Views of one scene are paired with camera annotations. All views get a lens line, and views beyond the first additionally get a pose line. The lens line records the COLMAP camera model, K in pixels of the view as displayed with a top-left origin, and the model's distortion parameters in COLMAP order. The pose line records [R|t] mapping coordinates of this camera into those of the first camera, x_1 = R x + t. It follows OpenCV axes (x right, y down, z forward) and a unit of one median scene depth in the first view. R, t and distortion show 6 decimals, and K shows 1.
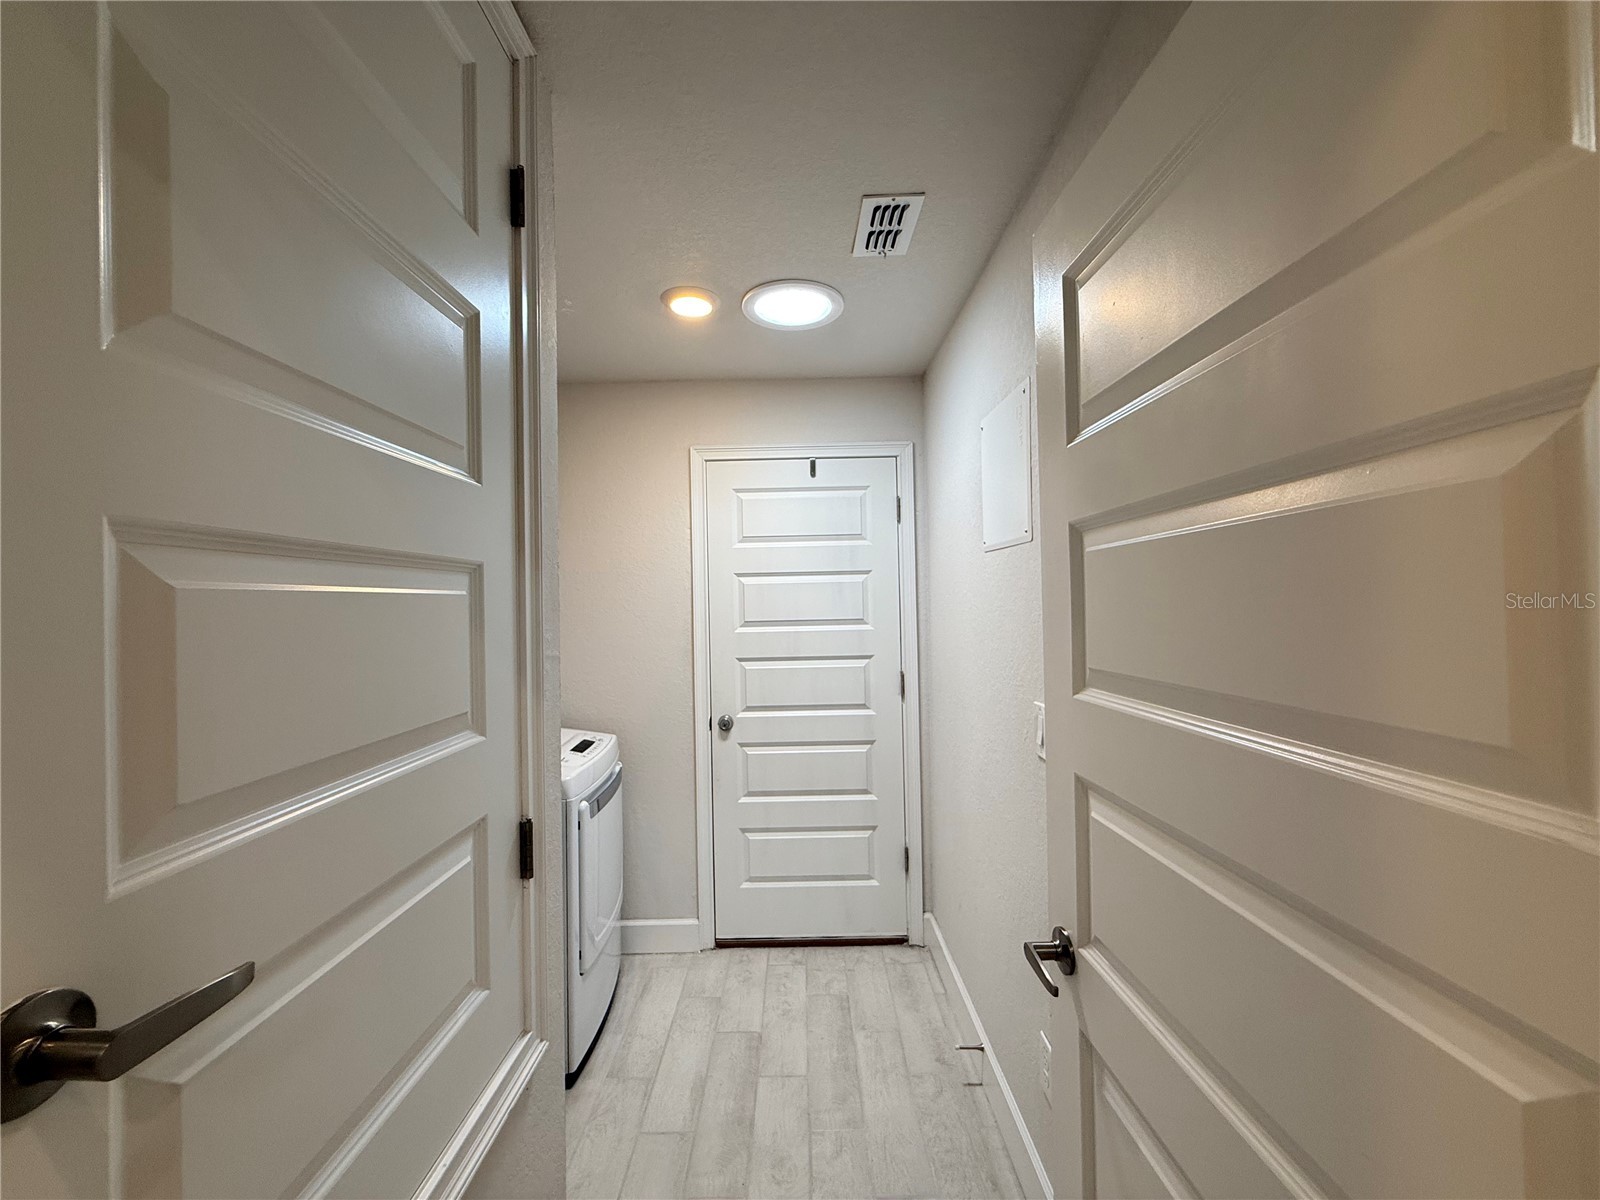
lens RADIAL K [[641.6, 0, 800.3], [0, 641.6, 598.8], [0, 0, 1]] dist [0.000988, 0.000117]
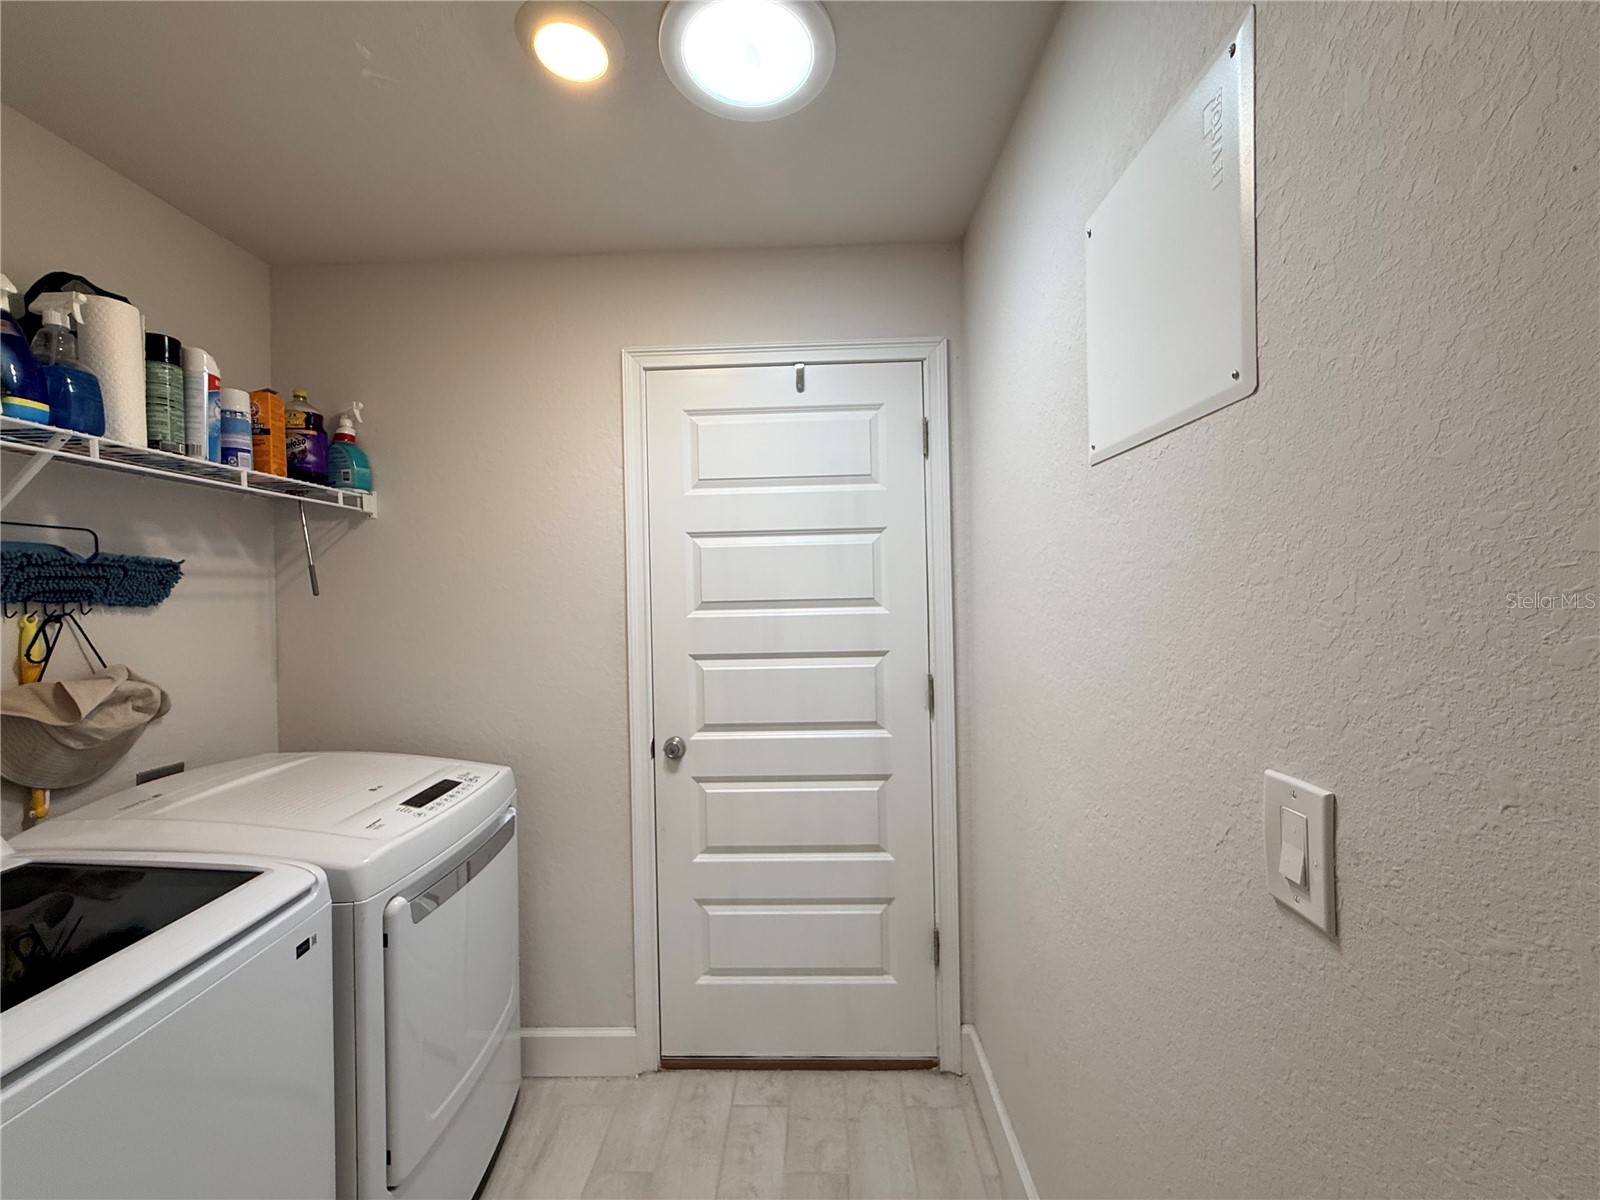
lens RADIAL K [[641.6, 0, 794.9], [0, 641.6, 599.1], [0, 0, 1]] dist [0.000988, 0.000117]
pose [[0.999328, -0.000572, -0.036662, 0.039551], [0.001084, 0.999902, 0.013954, 0.022929], [0.036650, -0.013984, 0.999230, 0.313429]]
